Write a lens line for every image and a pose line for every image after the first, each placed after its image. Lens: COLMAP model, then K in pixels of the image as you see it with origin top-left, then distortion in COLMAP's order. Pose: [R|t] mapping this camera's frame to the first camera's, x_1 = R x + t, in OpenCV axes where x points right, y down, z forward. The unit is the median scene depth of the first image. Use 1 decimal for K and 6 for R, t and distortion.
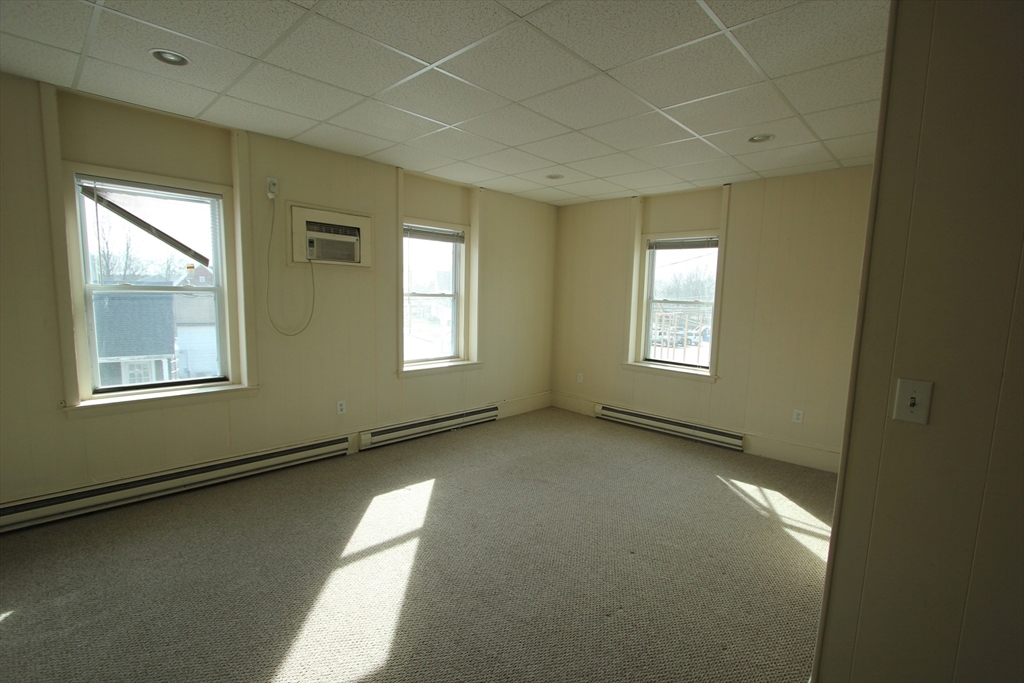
lens RADIAL K [[470.4, 0, 514.3], [0, 470.4, 351.8], [0, 0, 1]] dist [-0.019033, 0.002375]
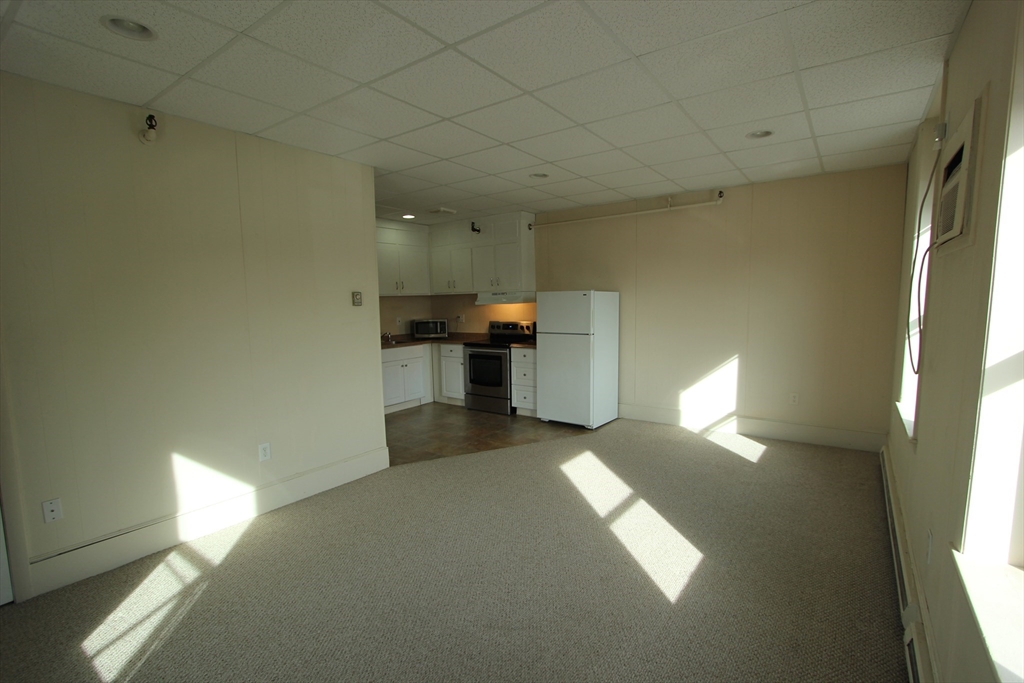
lens RADIAL K [[470.4, 0, 513.0], [0, 470.4, 349.6], [0, 0, 1]] dist [-0.019033, 0.002375]
pose [[-0.991941, 0.003687, -0.126645, 0.116118], [-0.024367, 0.975364, 0.219253, -0.187274], [0.124333, 0.220573, -0.967414, 1.551564]]
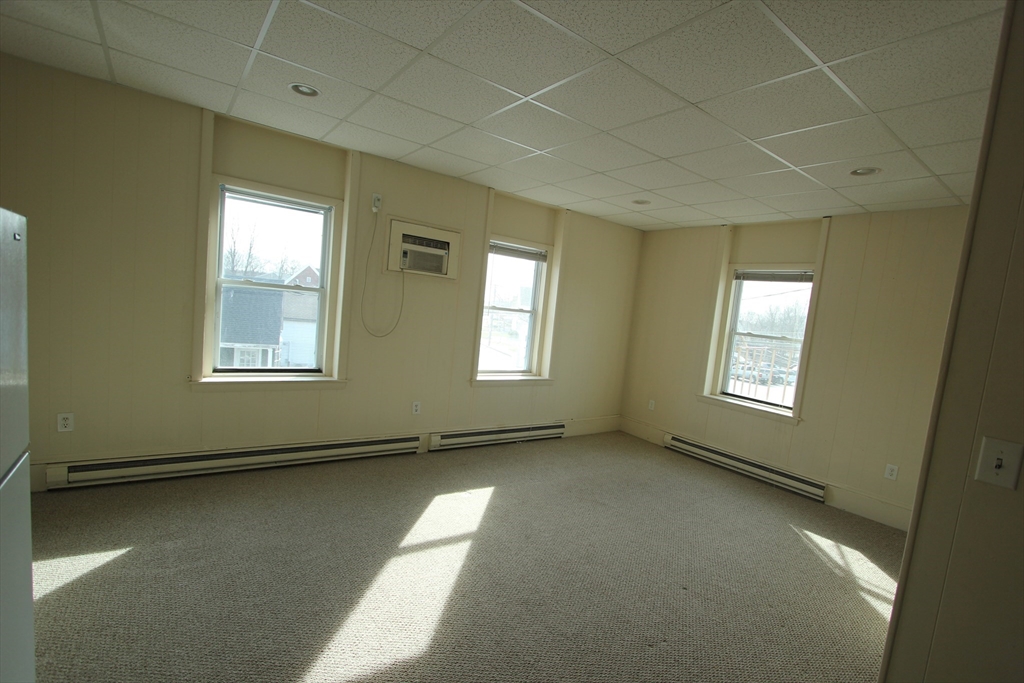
lens RADIAL K [[470.4, 0, 513.1], [0, 470.4, 352.7], [0, 0, 1]] dist [-0.019033, 0.002375]
pose [[0.982173, 0.089616, -0.165240, 0.014518], [-0.095378, 0.995068, -0.027251, 0.001934], [0.161983, 0.042526, 0.985877, -0.026685]]
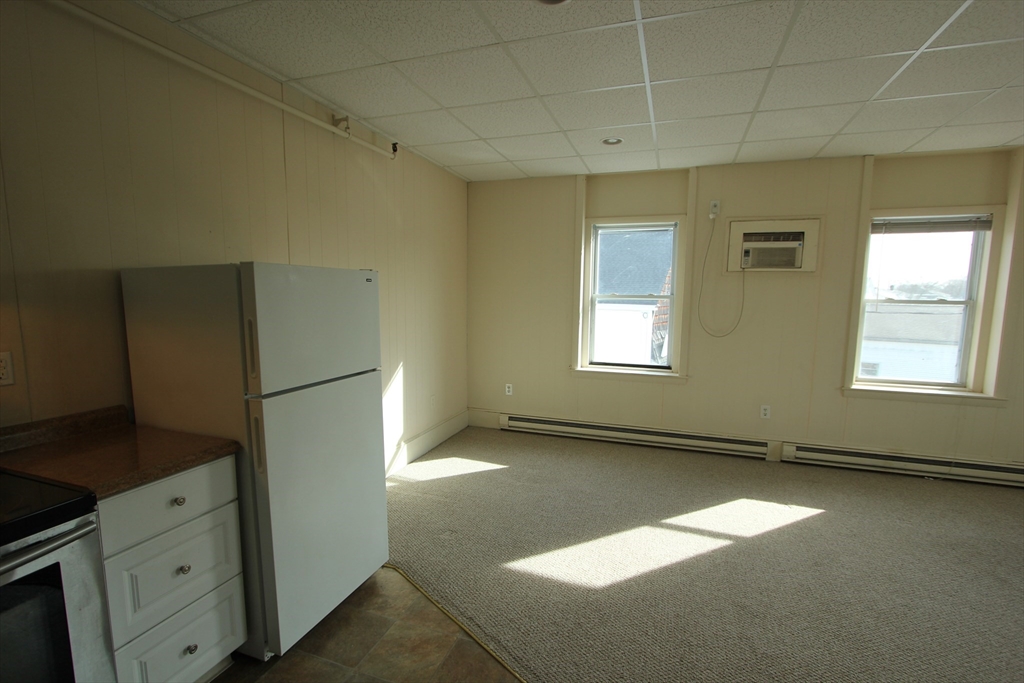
lens RADIAL K [[470.4, 0, 513.0], [0, 470.4, 354.1], [0, 0, 1]] dist [-0.019033, 0.002375]
pose [[0.415570, 0.095051, -0.904581, 0.363748], [-0.109601, 0.992511, 0.053939, -0.000524], [0.902934, 0.076728, 0.422876, 0.082604]]
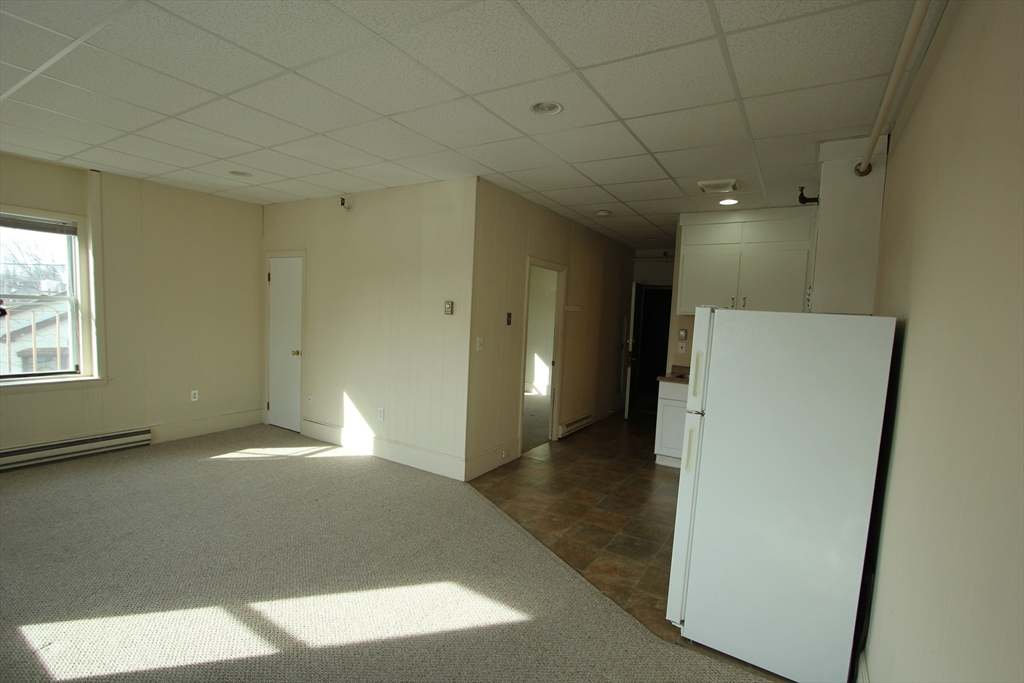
lens RADIAL K [[470.4, 0, 513.9], [0, 470.4, 343.7], [0, 0, 1]] dist [-0.019033, 0.002375]
pose [[-0.201260, -0.101096, 0.974307, -0.826674], [0.065057, 0.991084, 0.116275, -0.092704], [-0.977375, 0.086787, -0.192889, 0.515242]]
